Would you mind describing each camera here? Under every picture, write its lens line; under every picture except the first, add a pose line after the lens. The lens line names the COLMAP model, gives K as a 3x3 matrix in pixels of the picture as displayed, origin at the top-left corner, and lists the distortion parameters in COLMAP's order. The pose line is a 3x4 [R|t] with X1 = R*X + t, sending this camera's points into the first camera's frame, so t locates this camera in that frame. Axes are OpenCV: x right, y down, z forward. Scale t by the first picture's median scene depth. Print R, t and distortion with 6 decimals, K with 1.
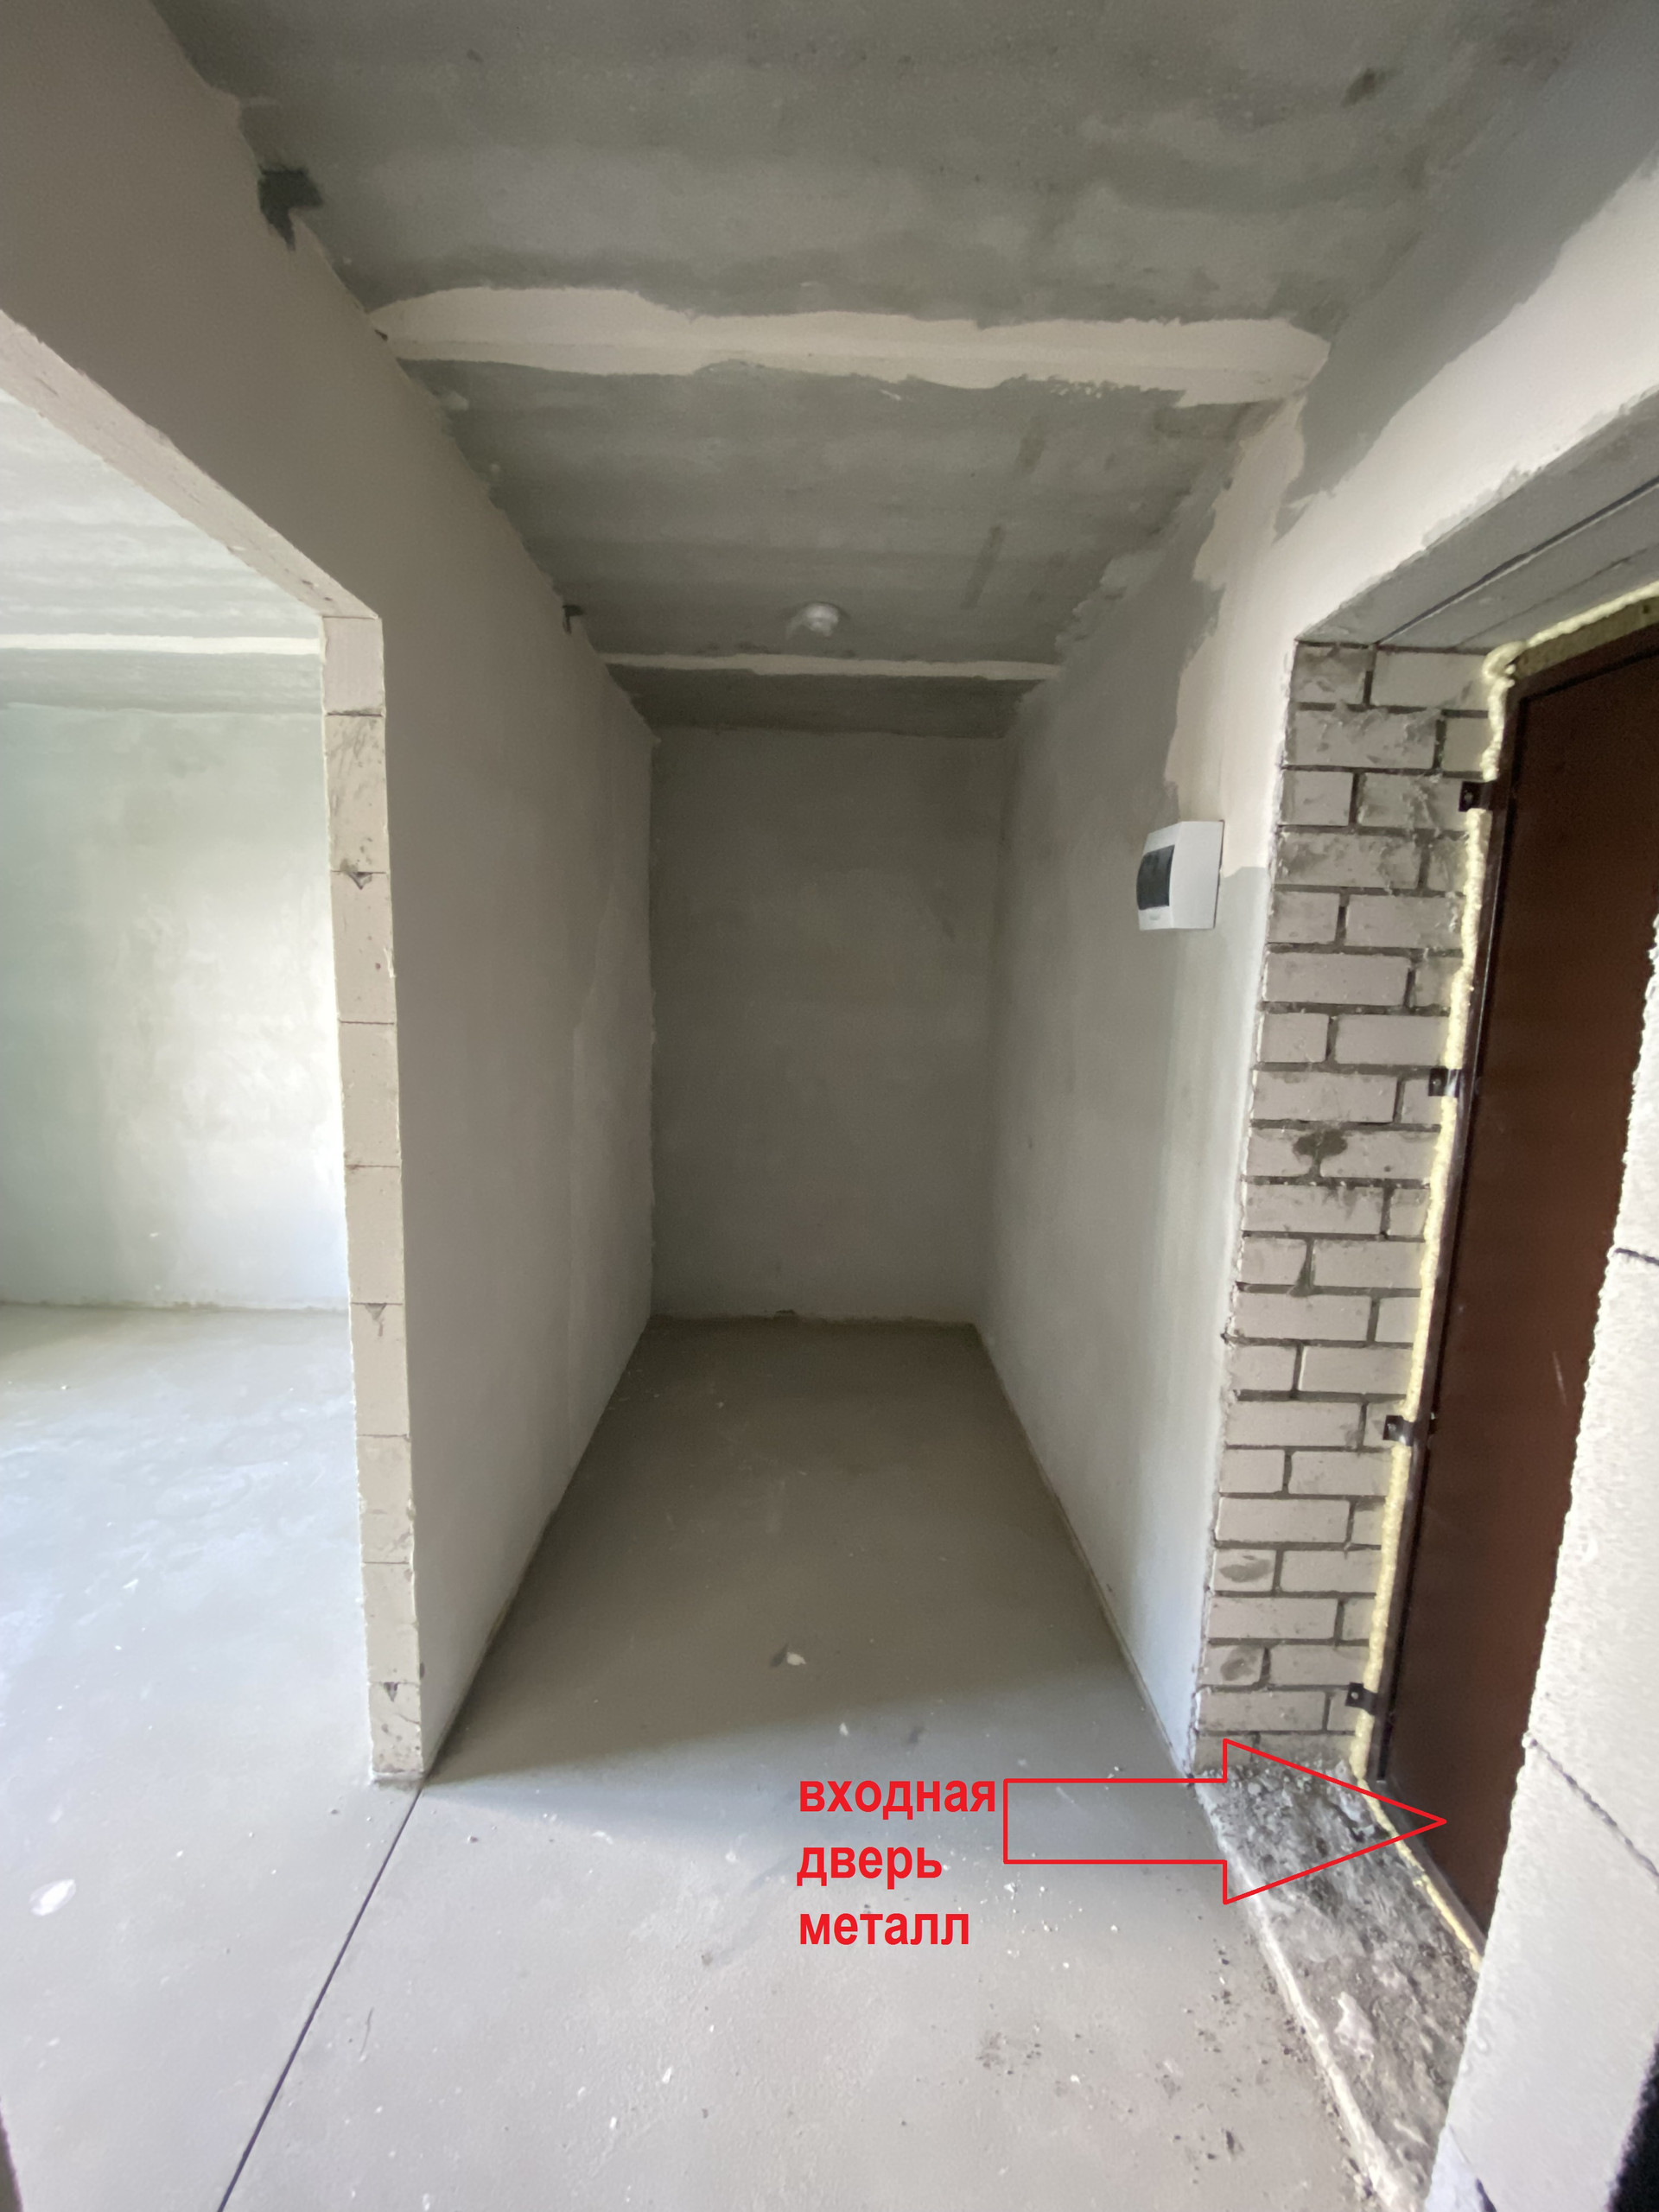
lens RADIAL K [[900.8, 0, 839.6], [0, 900.8, 1103.4], [0, 0, 1]] dist [0.013439, -0.016964]
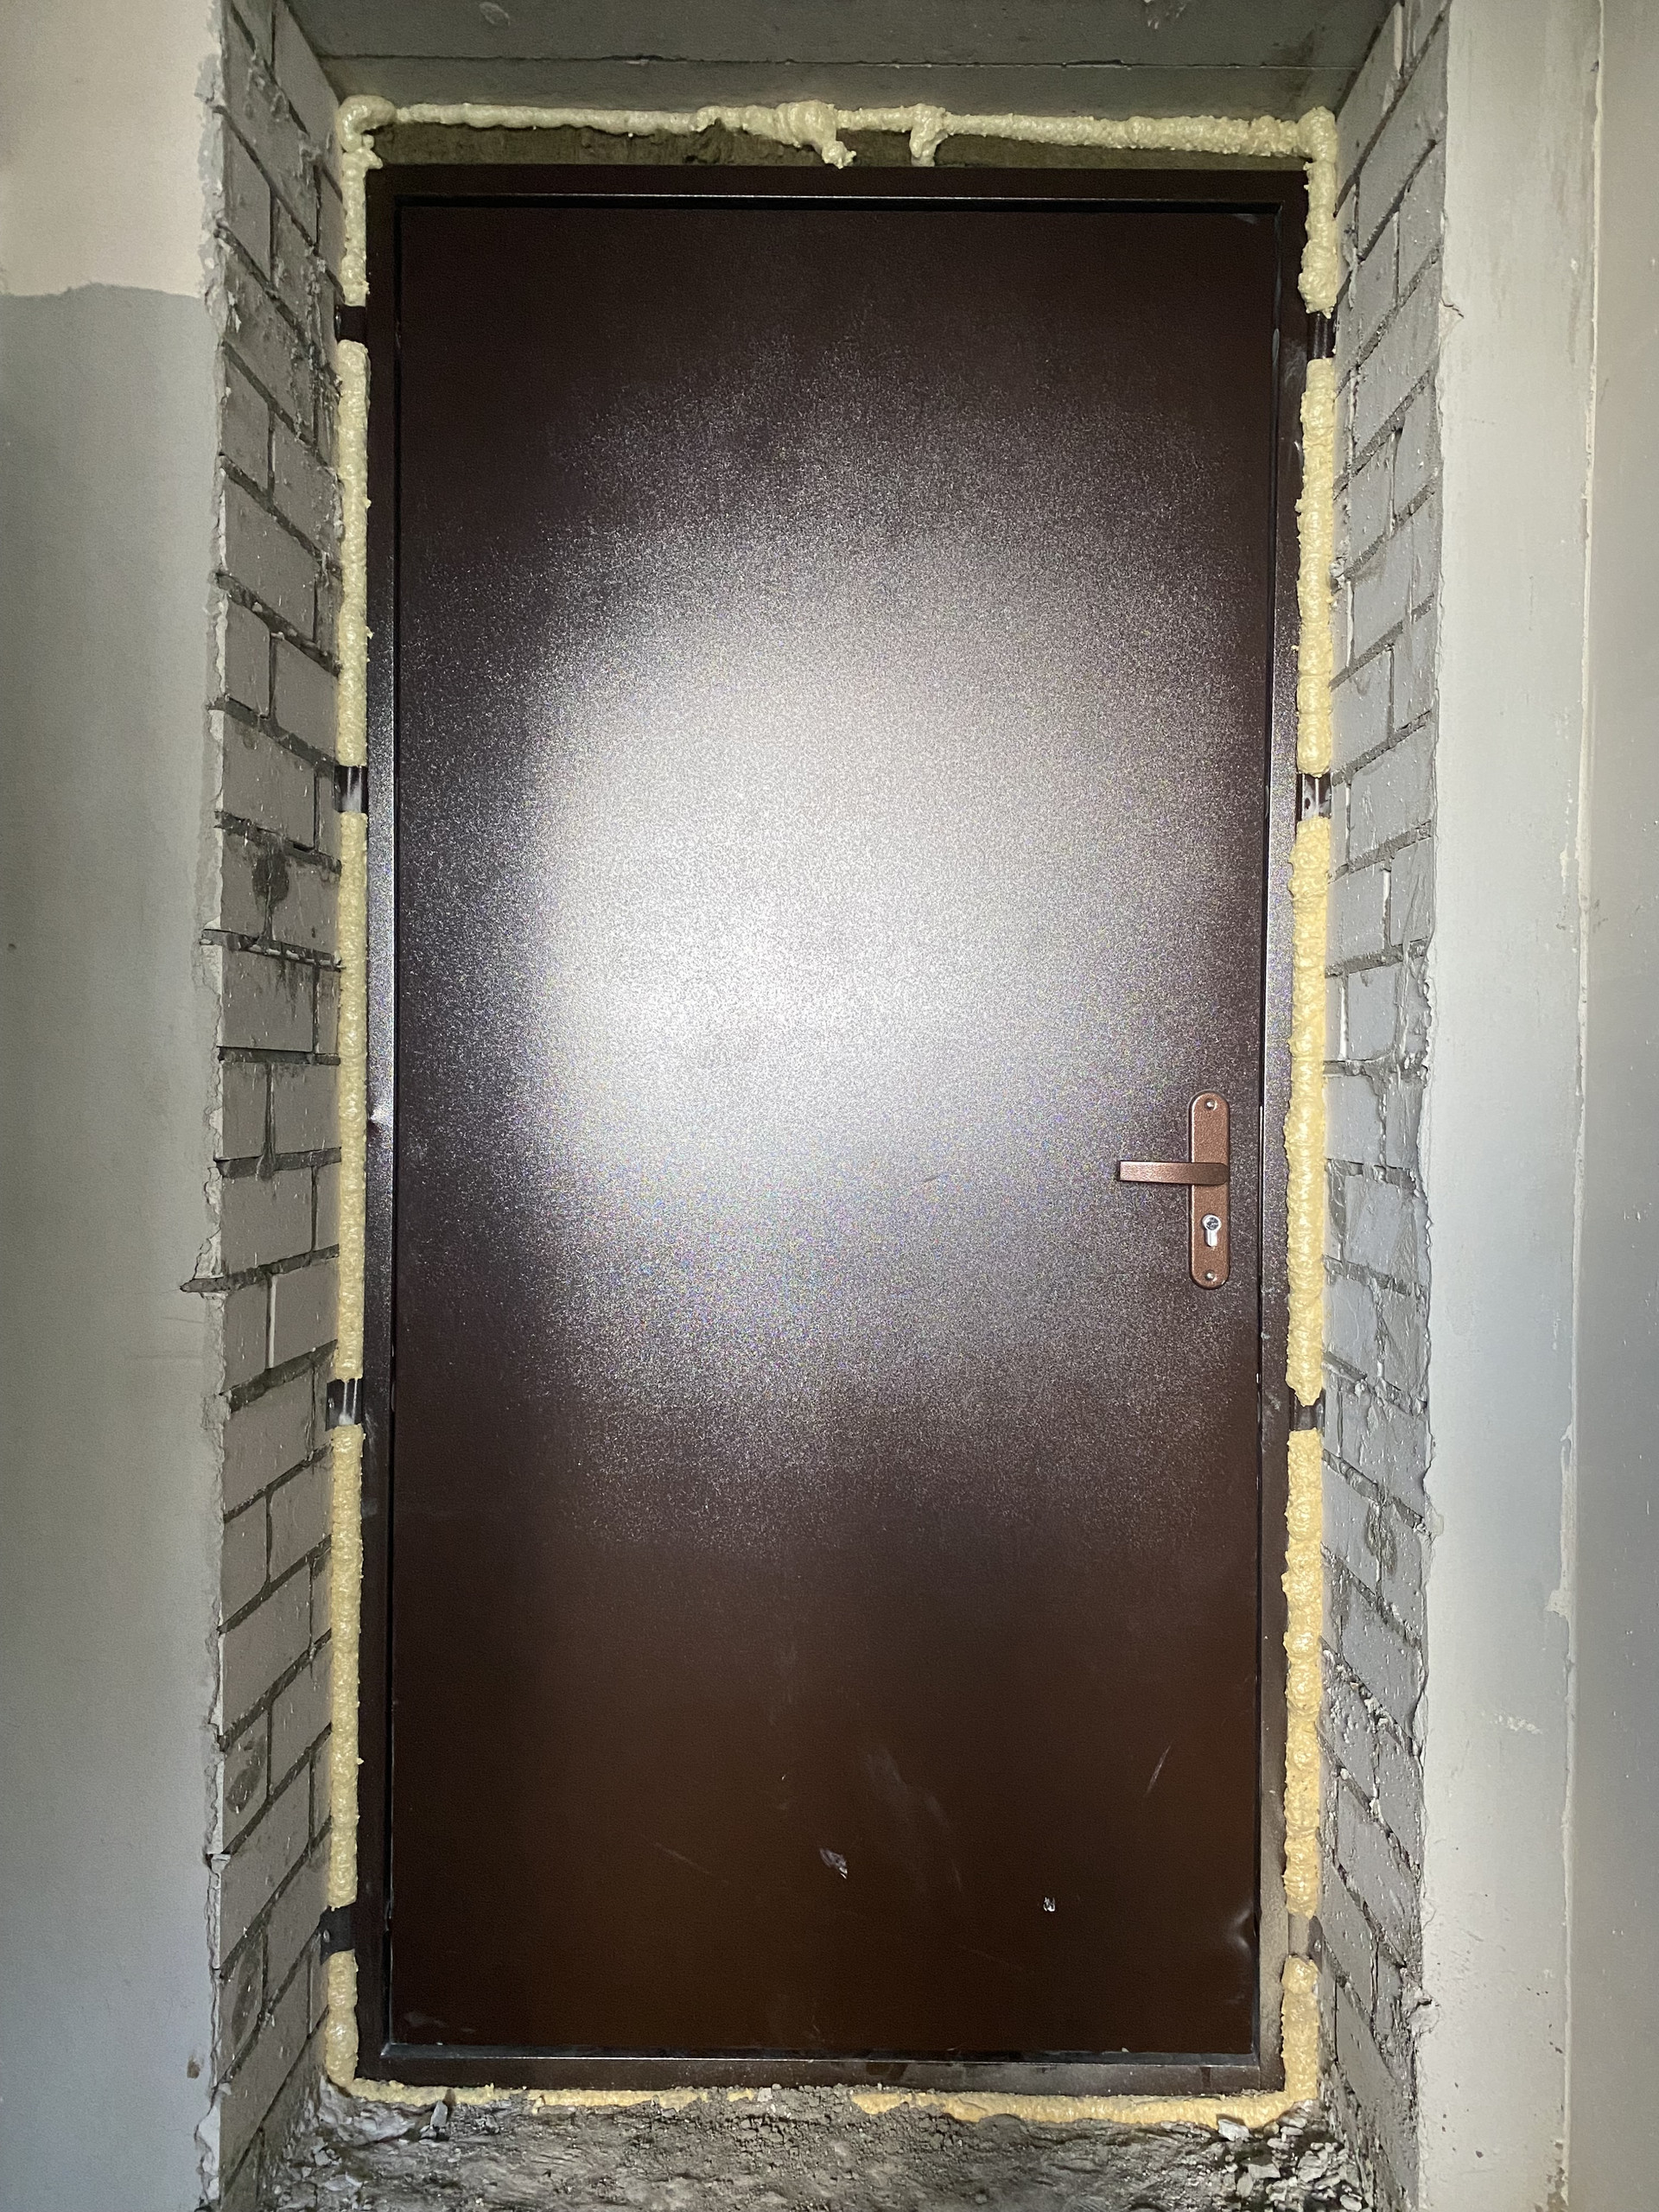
lens RADIAL K [[1685.2, 0, 840.4], [0, 1685.2, 1096.6], [0, 0, 1]] dist [0.035494, -0.041535]
pose [[0.037480, -0.042944, 0.998374, -0.434561], [0.131047, 0.990659, 0.037693, 0.173847], [-0.990667, 0.129421, 0.042757, 0.628343]]
